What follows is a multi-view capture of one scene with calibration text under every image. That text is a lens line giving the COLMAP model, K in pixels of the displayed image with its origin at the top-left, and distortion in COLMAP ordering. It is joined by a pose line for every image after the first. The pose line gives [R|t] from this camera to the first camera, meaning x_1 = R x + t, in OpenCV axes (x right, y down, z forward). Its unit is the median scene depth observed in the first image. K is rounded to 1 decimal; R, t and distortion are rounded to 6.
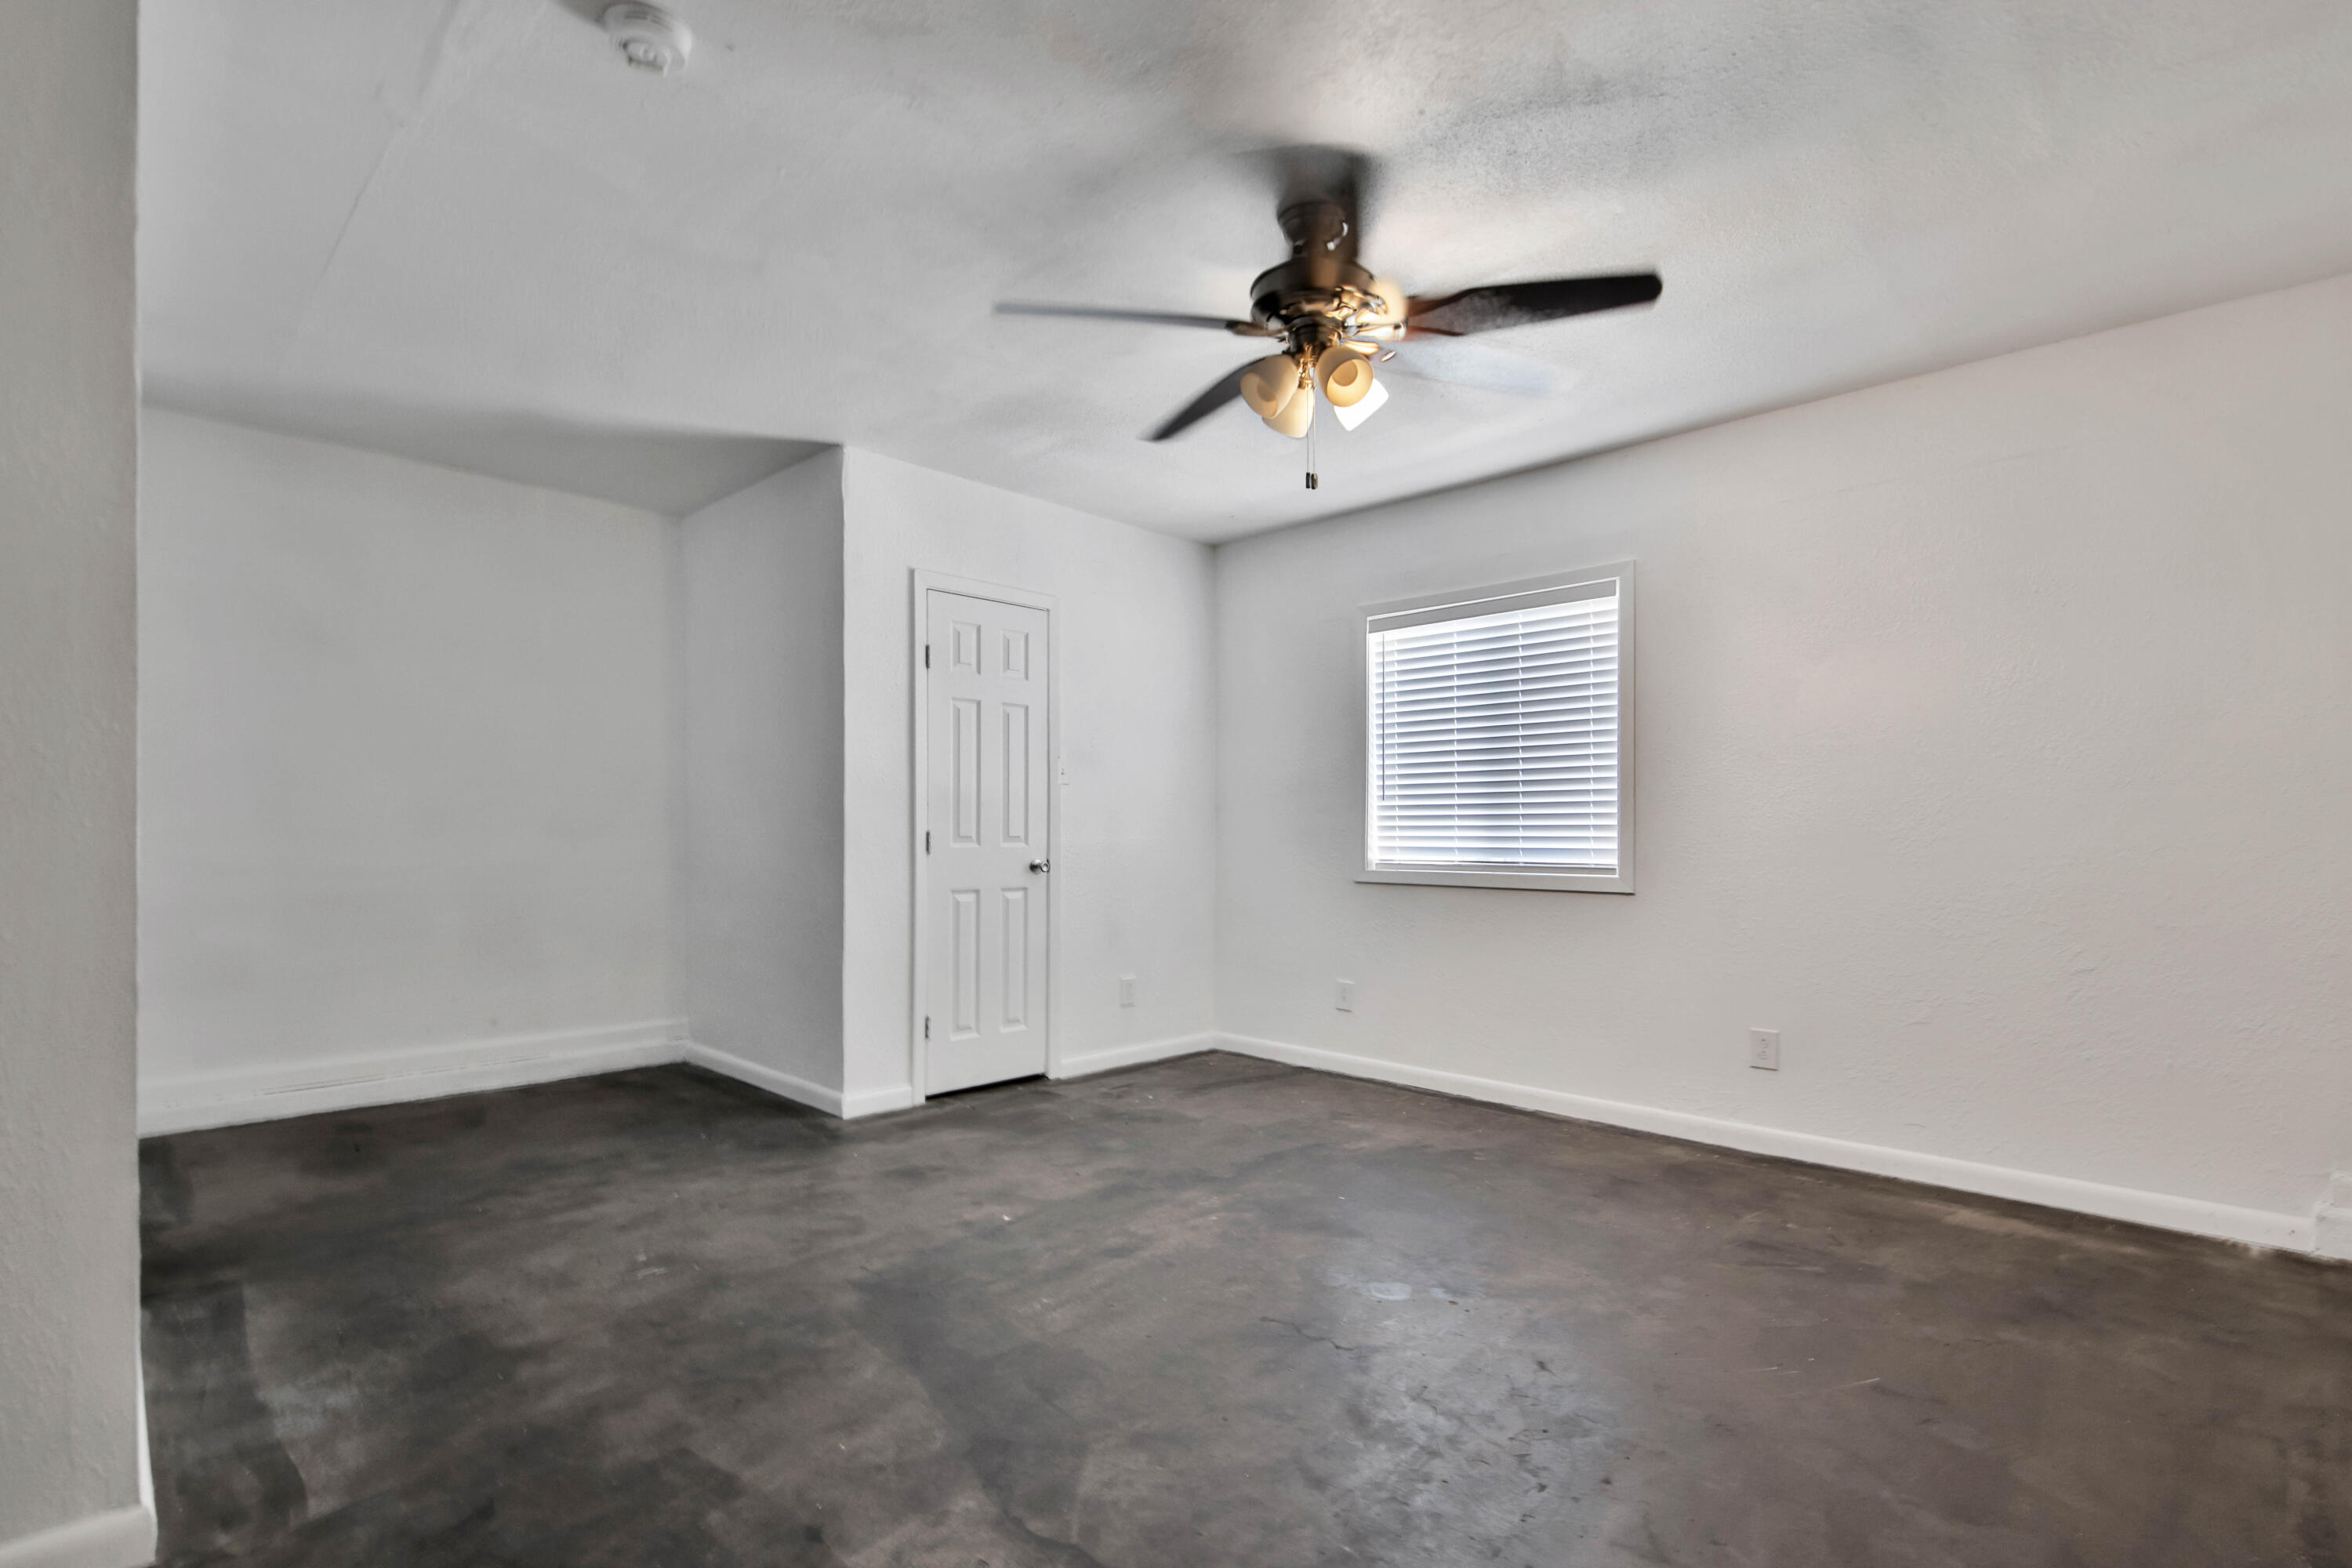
lens RADIAL K [[1078.4, 0, 1170.5], [0, 1078.4, 840.3], [0, 0, 1]] dist [0.000368, -0.000210]
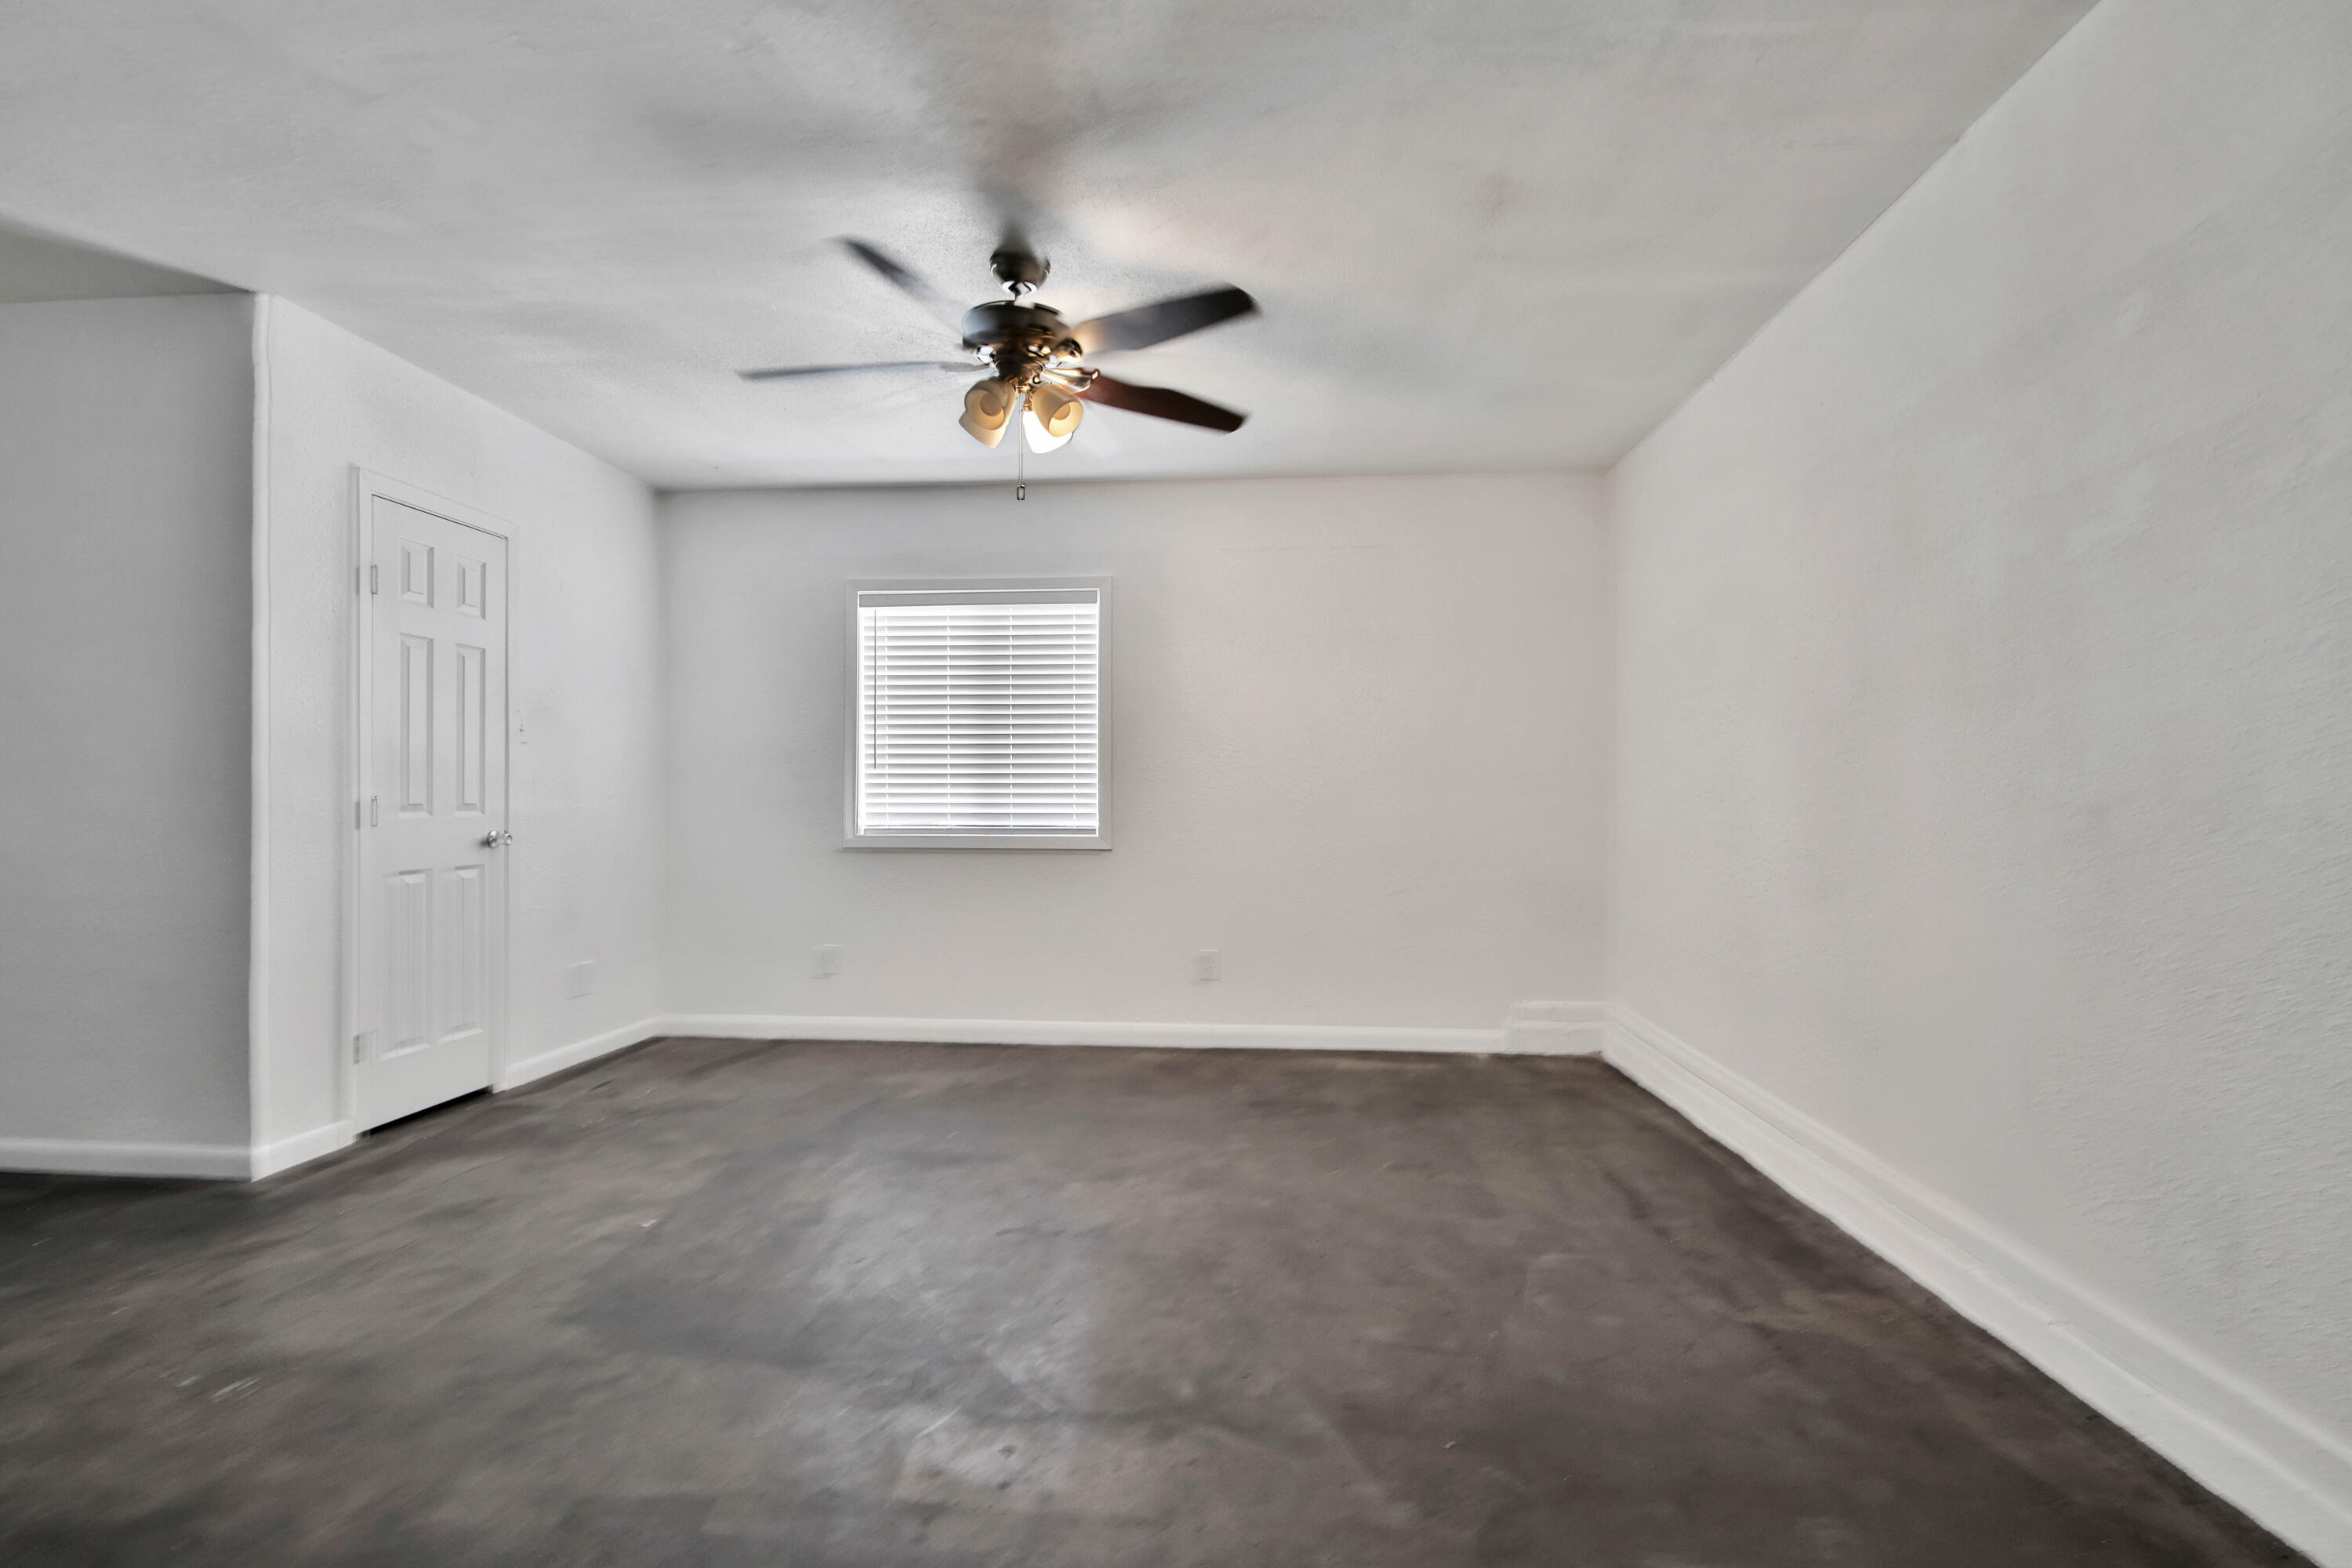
lens RADIAL K [[1094.1, 0, 1176.0], [0, 1094.1, 784.0], [0, 0, 1]] dist [0.000950, -0.000897]
pose [[0.773485, 0.008983, 0.633751, -0.278481], [0.004717, 0.999790, -0.019929, 0.000327], [-0.633797, 0.018404, 0.773281, -0.001835]]
